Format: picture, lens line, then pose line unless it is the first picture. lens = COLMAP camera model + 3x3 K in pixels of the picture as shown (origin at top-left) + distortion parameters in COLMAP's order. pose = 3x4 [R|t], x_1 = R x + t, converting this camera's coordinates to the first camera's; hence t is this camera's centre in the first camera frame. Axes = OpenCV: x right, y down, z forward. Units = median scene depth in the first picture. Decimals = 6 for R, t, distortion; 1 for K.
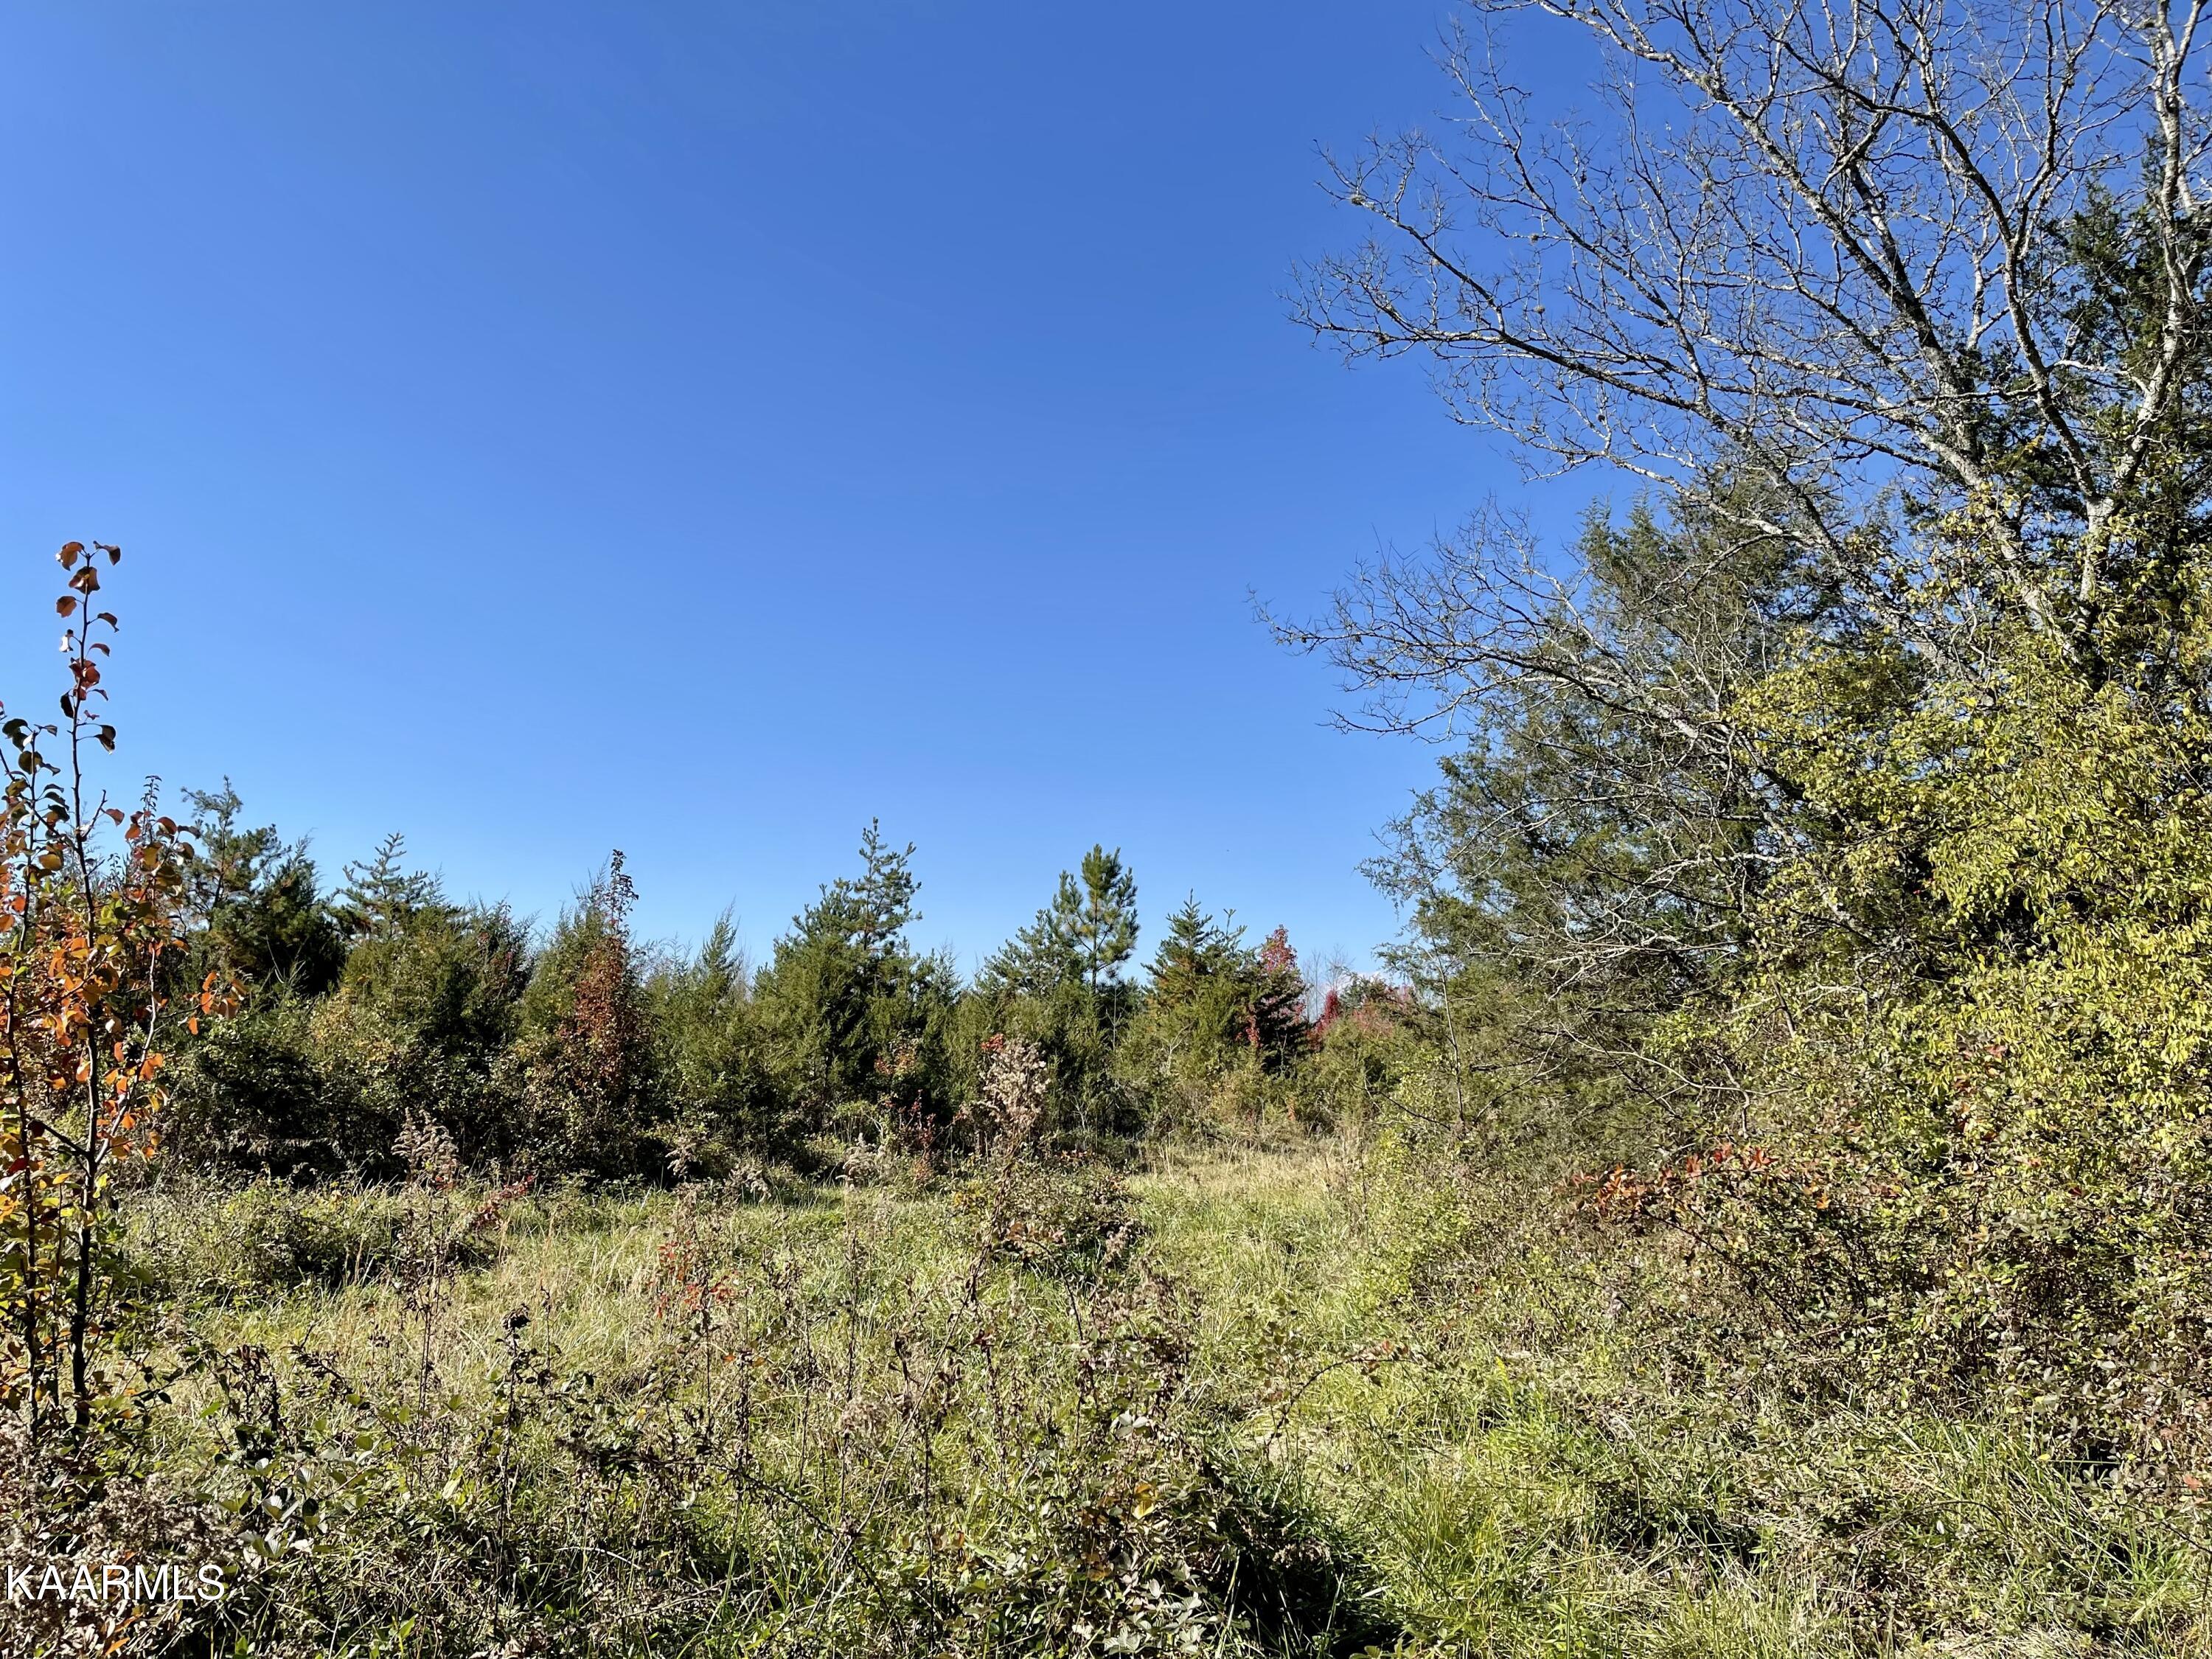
lens RADIAL K [[1639.7, 0, 1101.5], [0, 1639.7, 795.7], [0, 0, 1]] dist [0.058823, -0.069417]
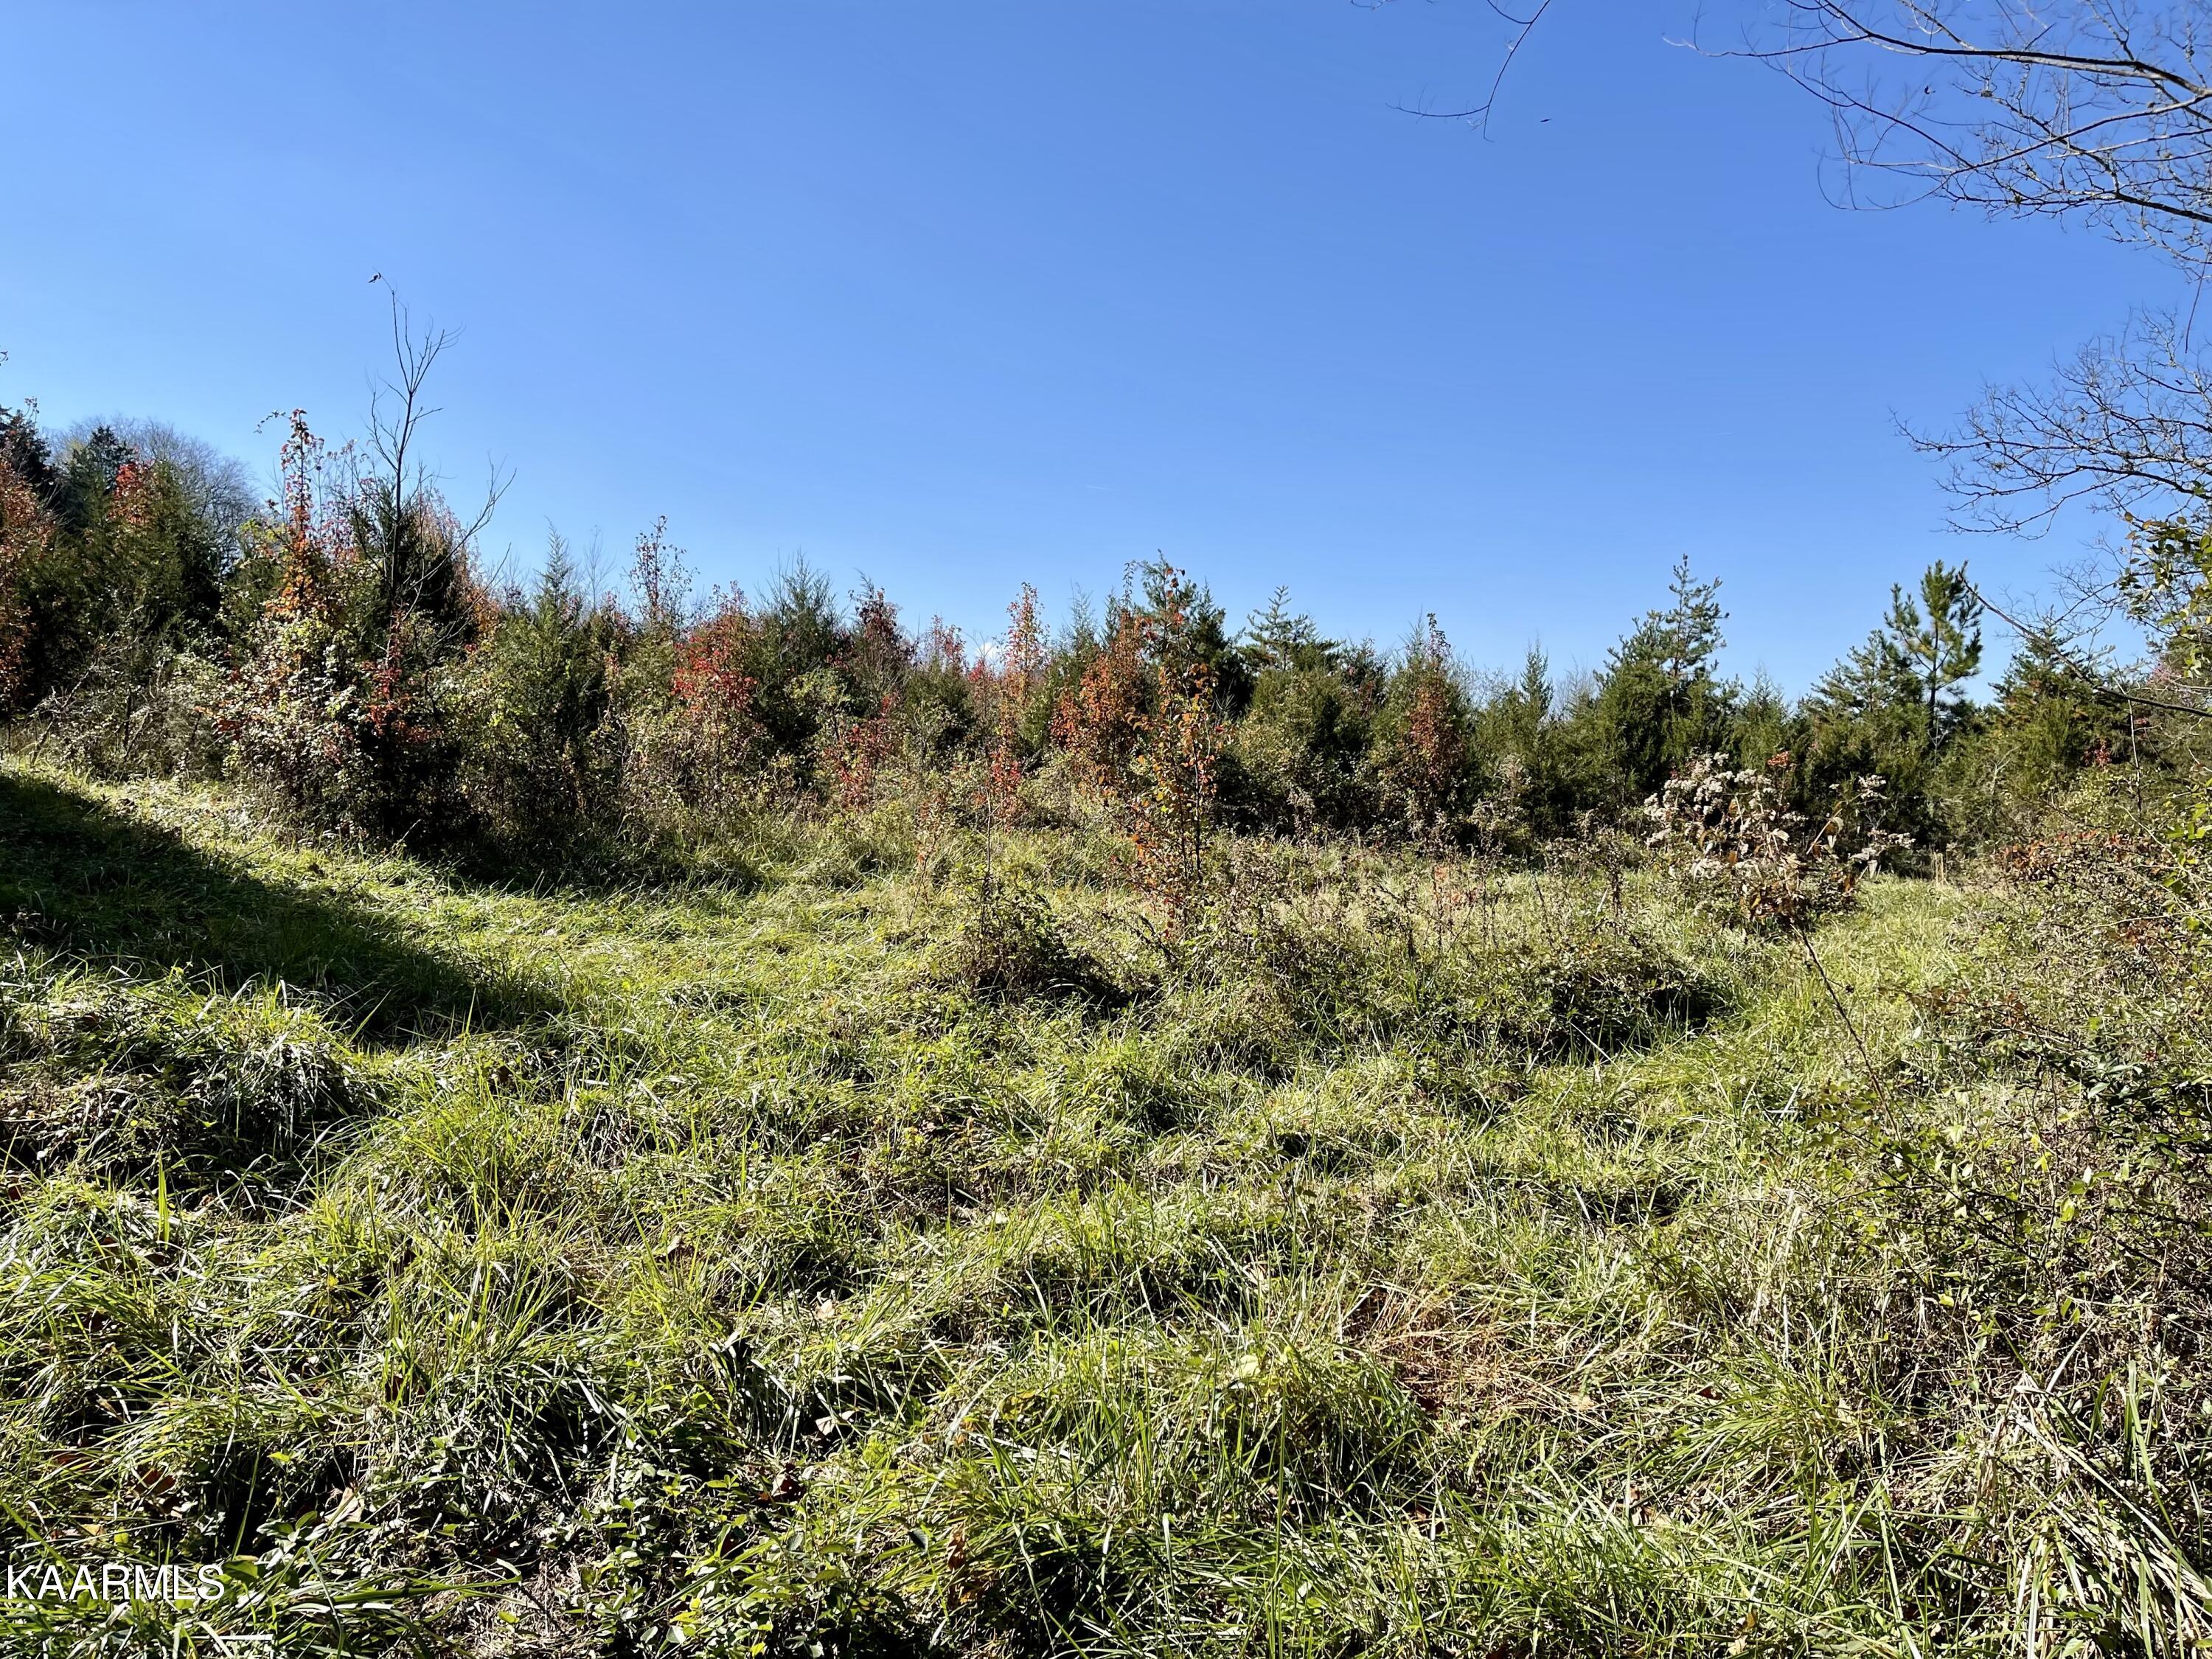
lens RADIAL K [[1639.7, 0, 1089.6], [0, 1639.7, 821.1], [0, 0, 1]] dist [0.058823, -0.069417]
pose [[0.868326, 0.037008, -0.494611, 0.071063], [0.056857, 0.983212, 0.173383, -0.026174], [0.492724, -0.178675, 0.851645, -0.172714]]
